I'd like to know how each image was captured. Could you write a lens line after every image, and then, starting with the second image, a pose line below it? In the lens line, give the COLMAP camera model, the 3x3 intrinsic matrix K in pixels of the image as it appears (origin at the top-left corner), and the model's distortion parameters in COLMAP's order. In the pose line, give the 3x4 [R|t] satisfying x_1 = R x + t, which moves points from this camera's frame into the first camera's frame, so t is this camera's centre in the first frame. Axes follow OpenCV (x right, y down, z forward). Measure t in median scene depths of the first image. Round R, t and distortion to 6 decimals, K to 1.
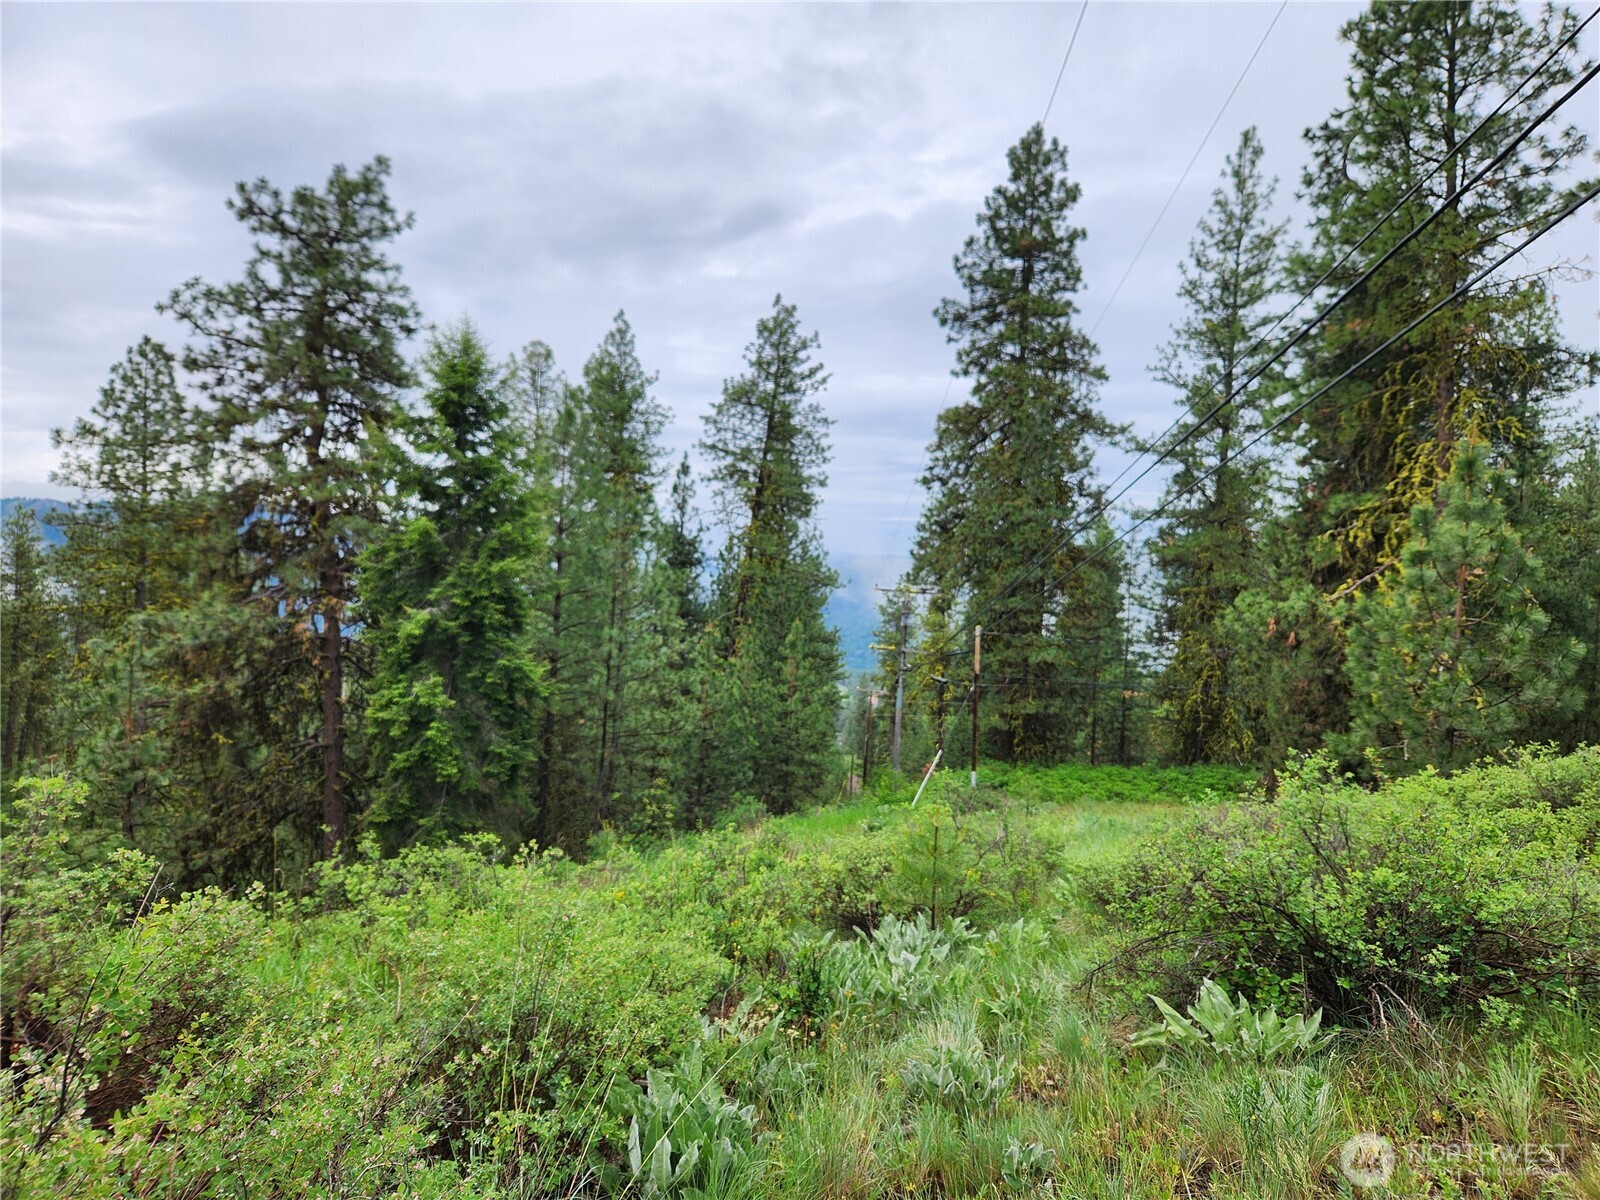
lens RADIAL K [[1077.0, 0, 815.7], [0, 1077.0, 612.5], [0, 0, 1]] dist [0.058089, -0.044892]
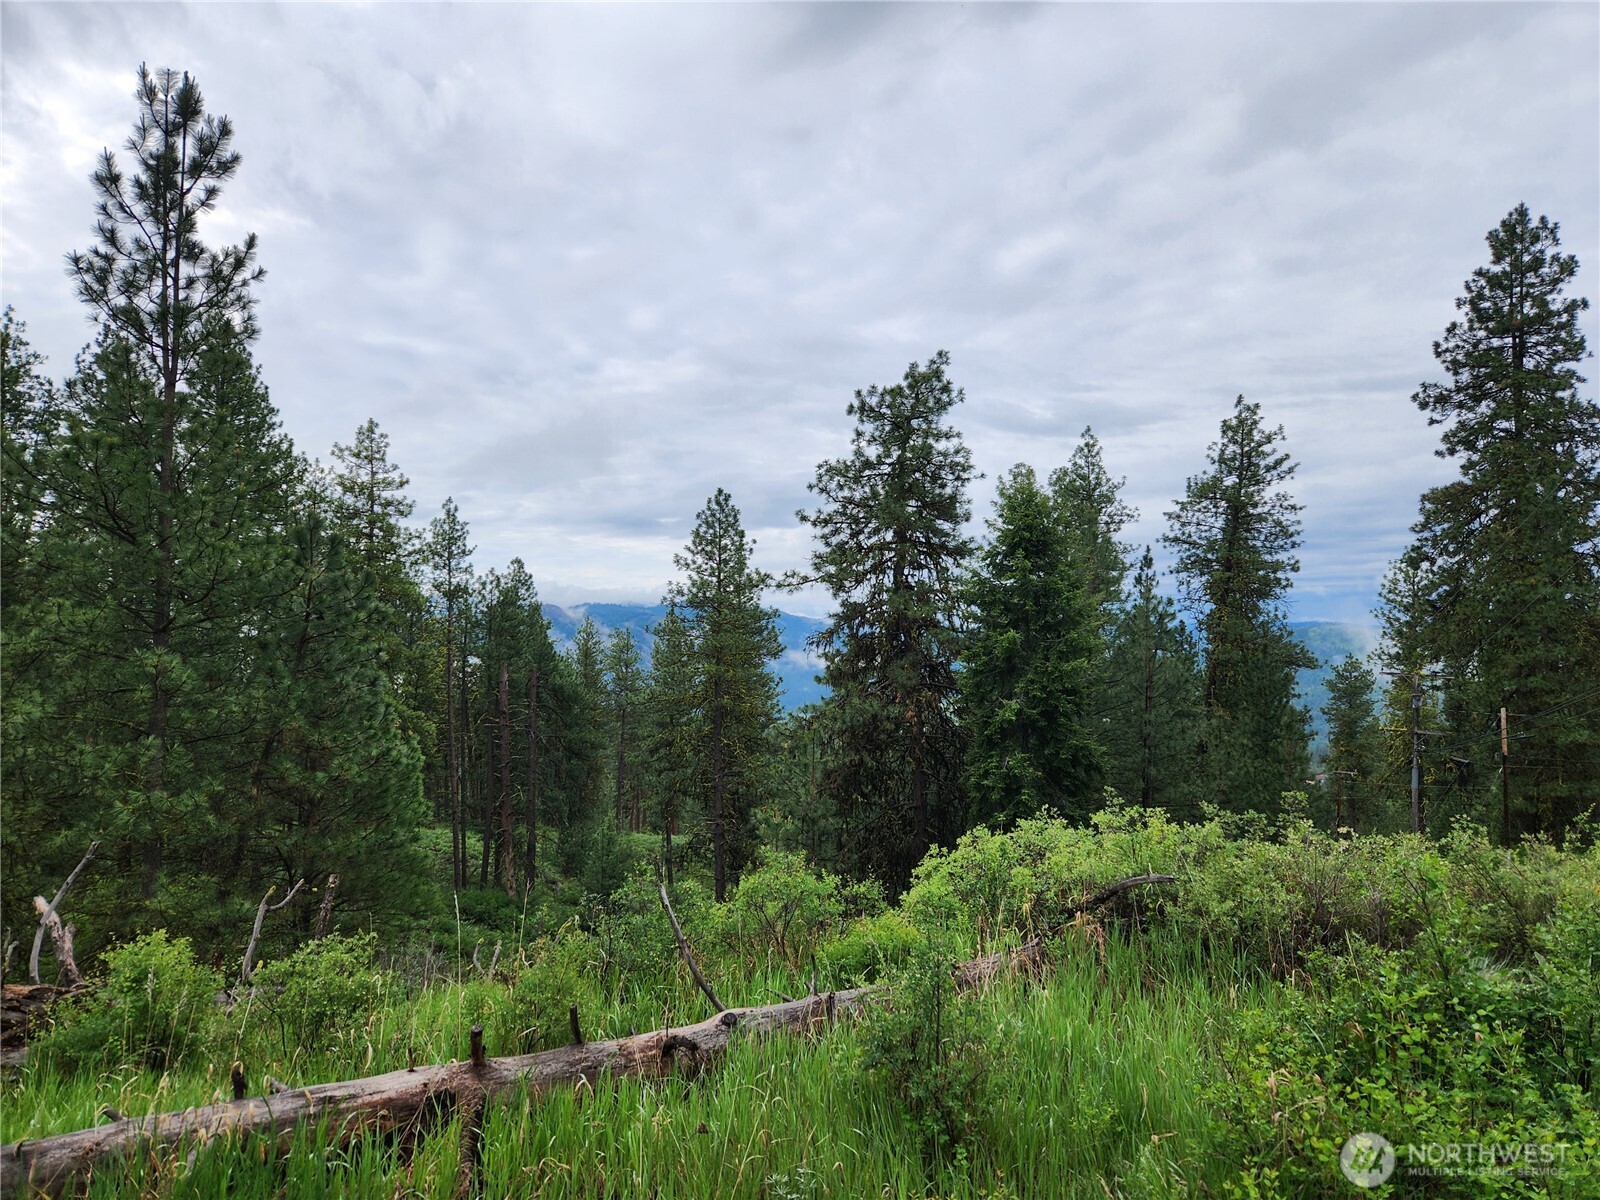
lens RADIAL K [[1077.0, 0, 808.5], [0, 1077.0, 606.4], [0, 0, 1]] dist [0.058089, -0.044892]
pose [[0.932499, -0.045439, -0.358304, -0.064760], [0.017474, 0.996569, -0.080904, -0.008088], [0.360751, 0.069182, 0.930093, -0.156766]]
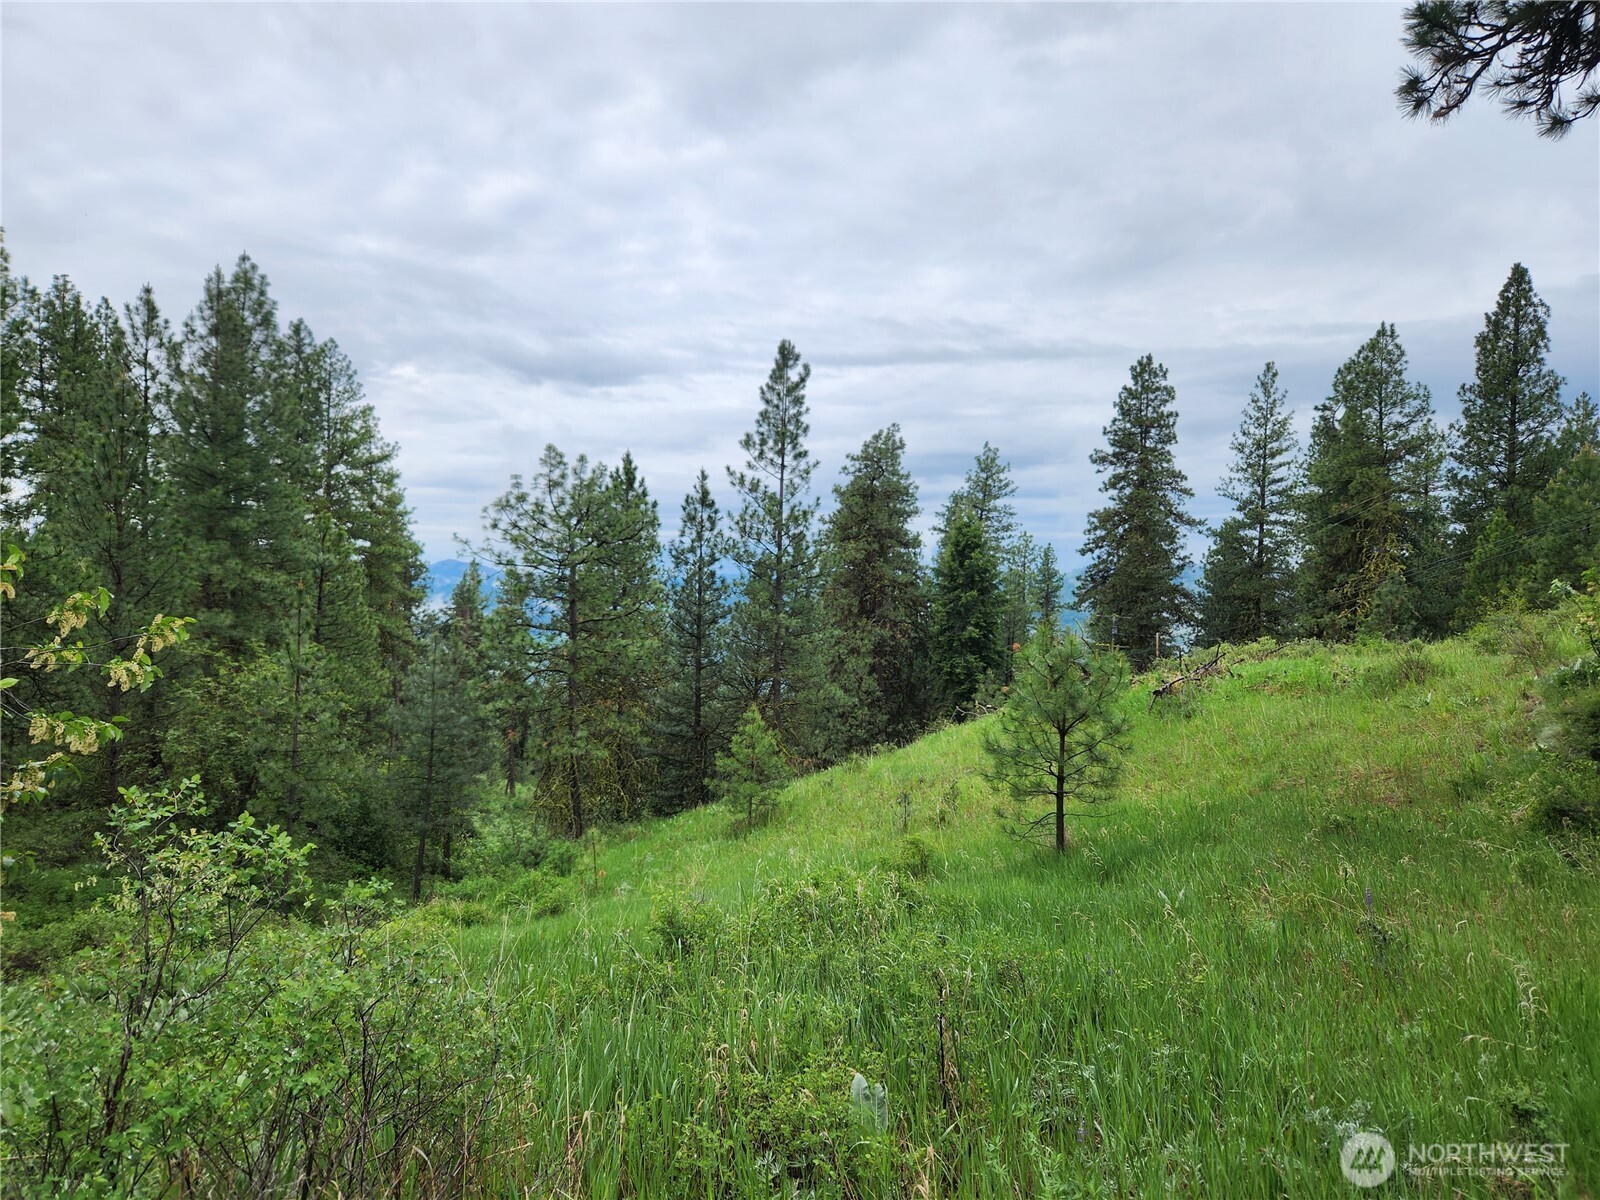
lens RADIAL K [[1069.7, 0, 803.4], [0, 1069.7, 598.5], [0, 0, 1]] dist [0.075255, -0.003775]
pose [[0.999302, -0.017375, 0.033058, -0.436575], [0.018434, 0.999318, -0.031988, 0.000716], [-0.032480, 0.032575, 0.998941, -0.759364]]
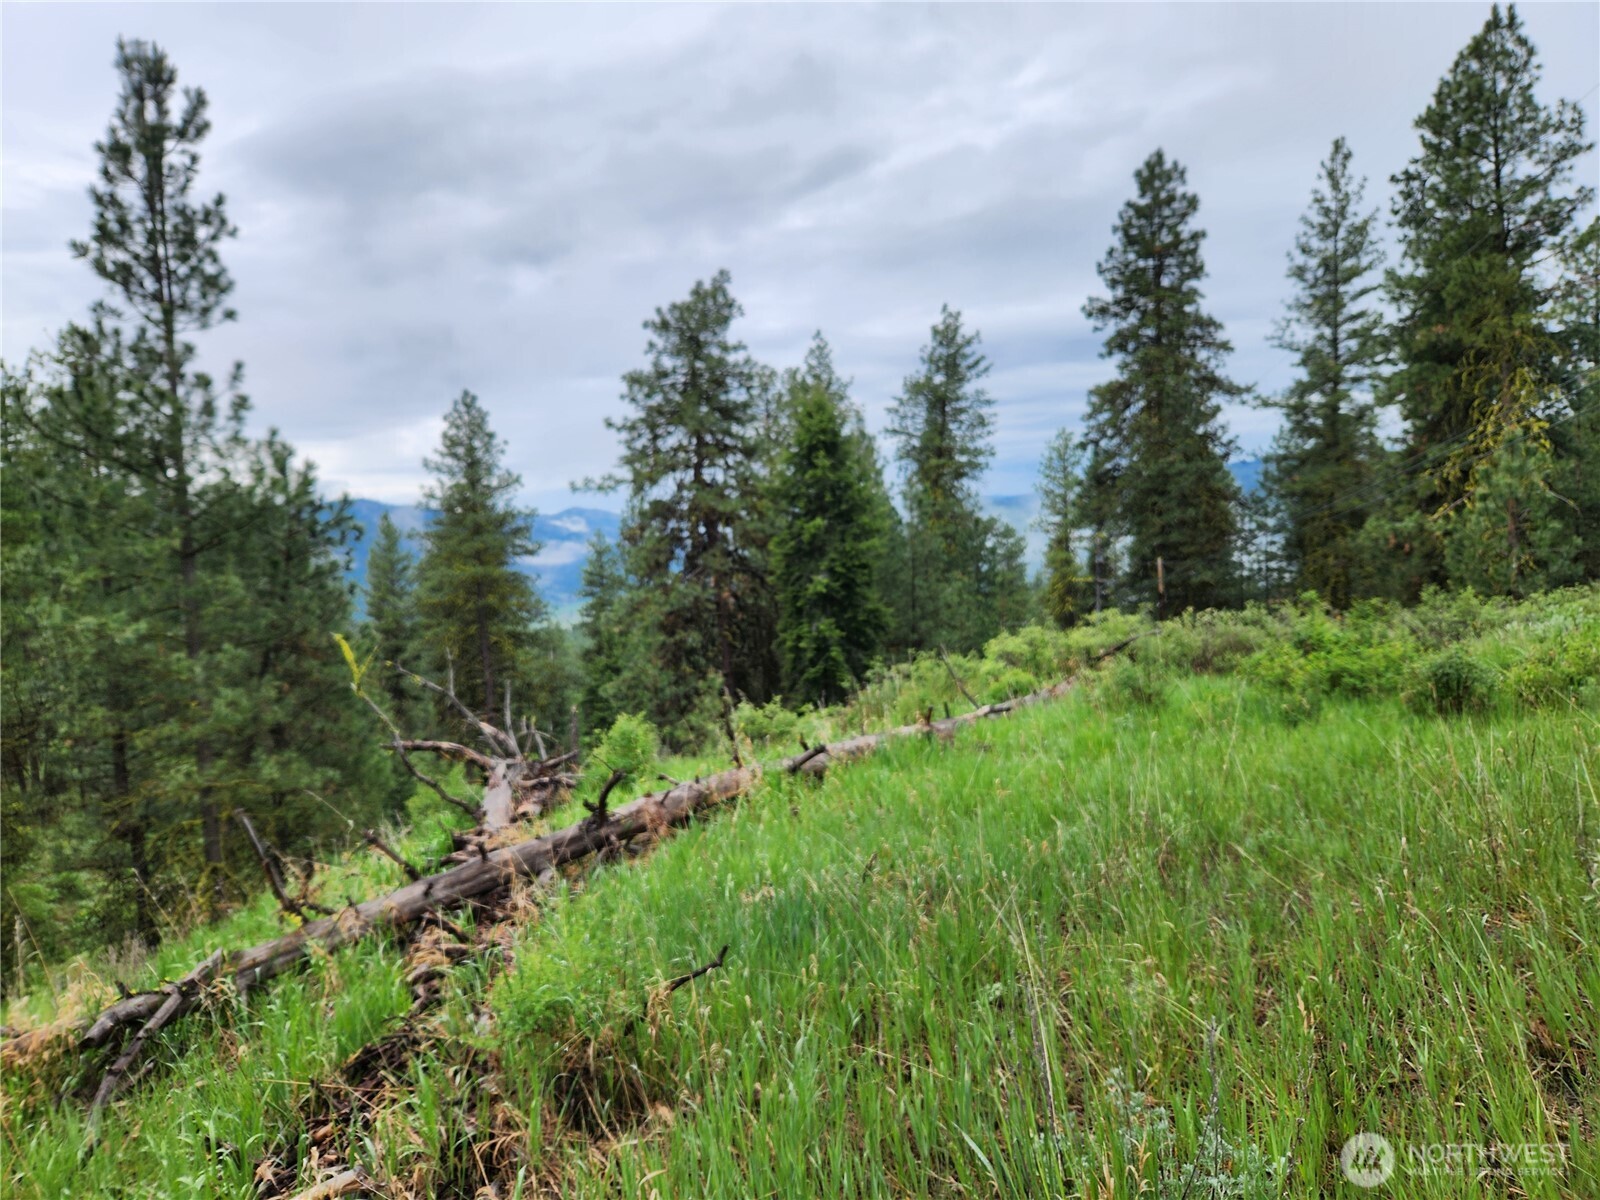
lens RADIAL K [[1077.0, 0, 793.5], [0, 1077.0, 600.5], [0, 0, 1]] dist [0.058089, -0.044892]
pose [[0.992588, -0.080206, -0.091306, -0.137975], [0.083315, 0.996049, 0.030753, -0.010479], [0.088479, -0.038132, 0.995348, -0.293603]]
